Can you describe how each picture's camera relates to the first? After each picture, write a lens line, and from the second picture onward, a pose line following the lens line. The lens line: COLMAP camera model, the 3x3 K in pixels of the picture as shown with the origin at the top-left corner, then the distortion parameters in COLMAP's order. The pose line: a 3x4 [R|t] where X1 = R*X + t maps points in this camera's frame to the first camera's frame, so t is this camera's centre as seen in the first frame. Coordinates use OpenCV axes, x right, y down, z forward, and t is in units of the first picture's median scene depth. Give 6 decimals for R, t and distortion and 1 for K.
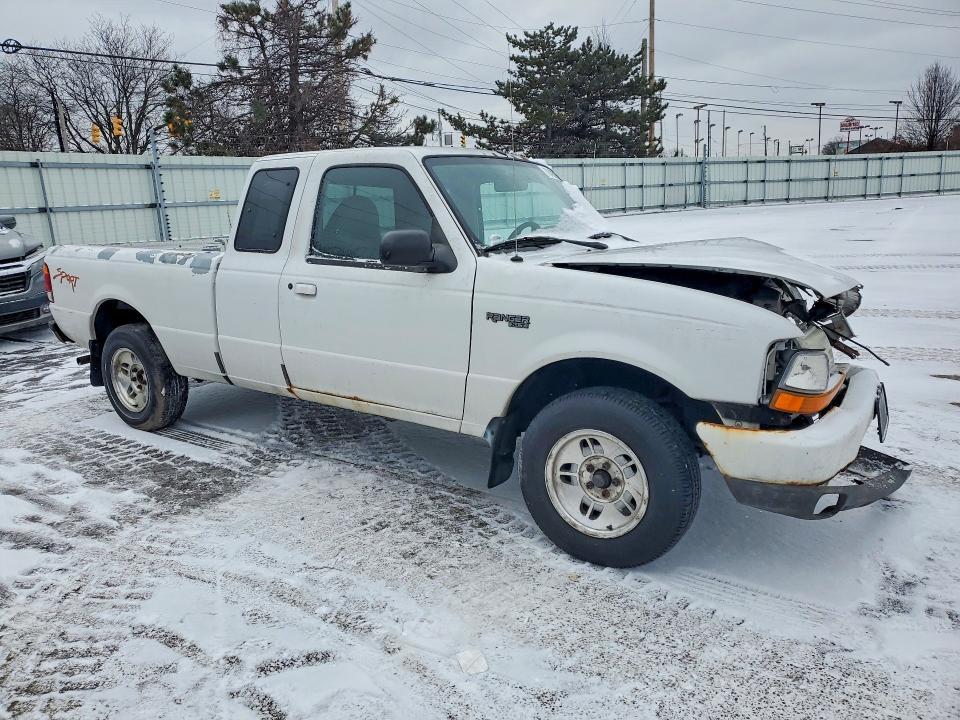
lens RADIAL K [[737.0, 0, 459.7], [0, 737.0, 379.5], [0, 0, 1]] dist [0.017883, 0.011663]
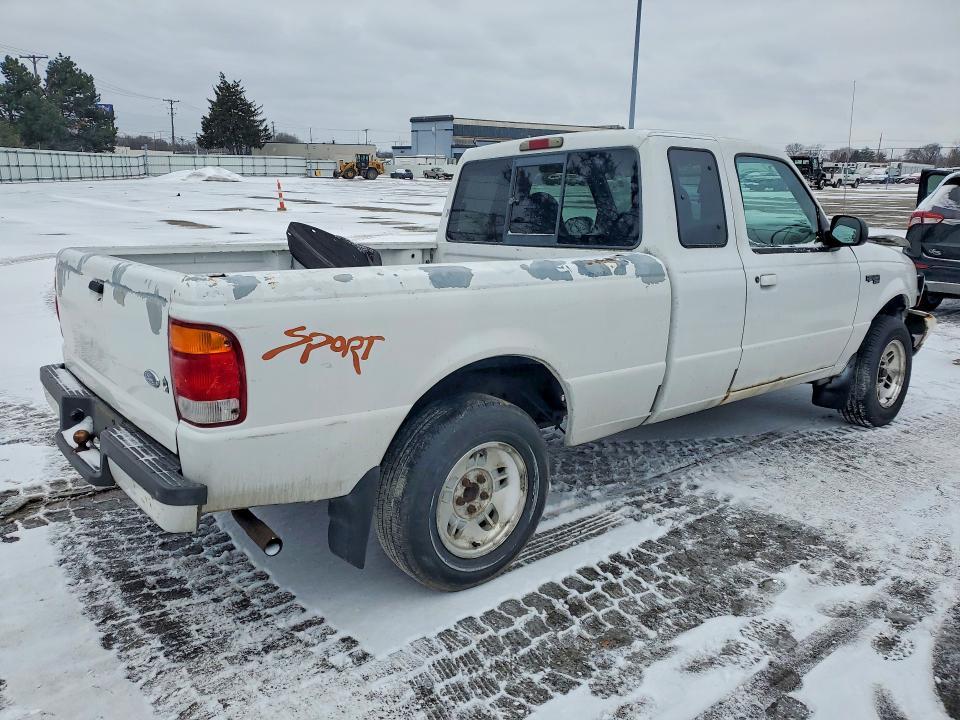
lens RADIAL K [[737.0, 0, 462.7], [0, 737.0, 370.6], [0, 0, 1]] dist [0.017883, 0.011663]
pose [[0.267214, -0.202234, 0.942177, -1.124983], [0.207681, 0.966839, 0.148627, -0.210968], [-0.940992, 0.155958, 0.300353, 0.991390]]
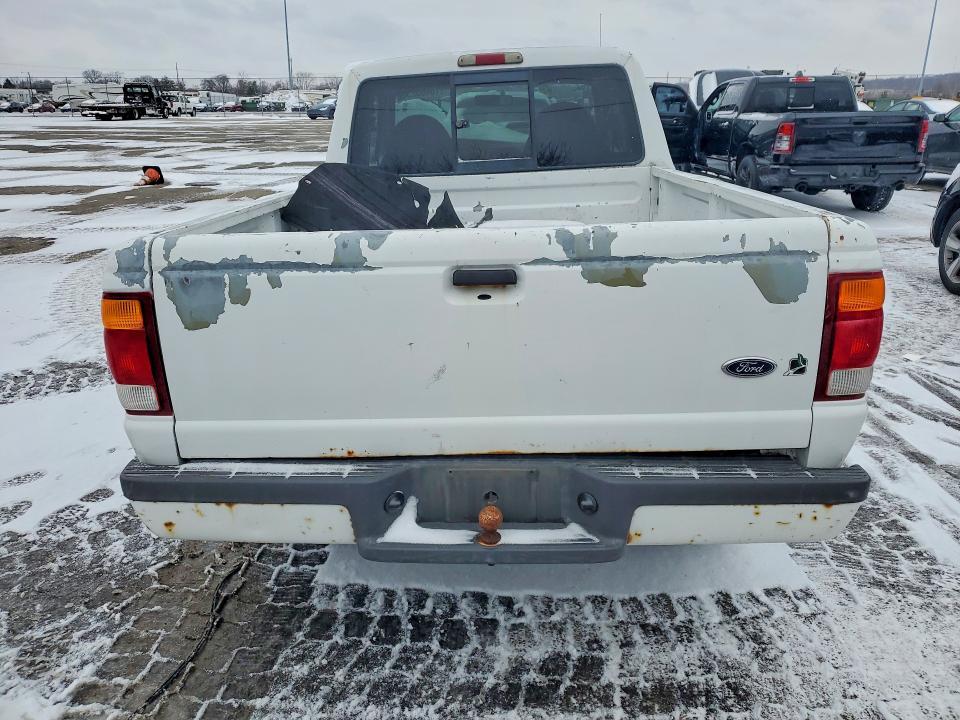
lens RADIAL K [[737.0, 0, 482.4], [0, 737.0, 359.3], [0, 0, 1]] dist [0.017883, 0.011663]
pose [[-0.564231, -0.223580, 0.794767, -0.918598], [0.223987, 0.885079, 0.408001, -0.366736], [-0.794653, 0.408225, -0.449310, 1.642330]]
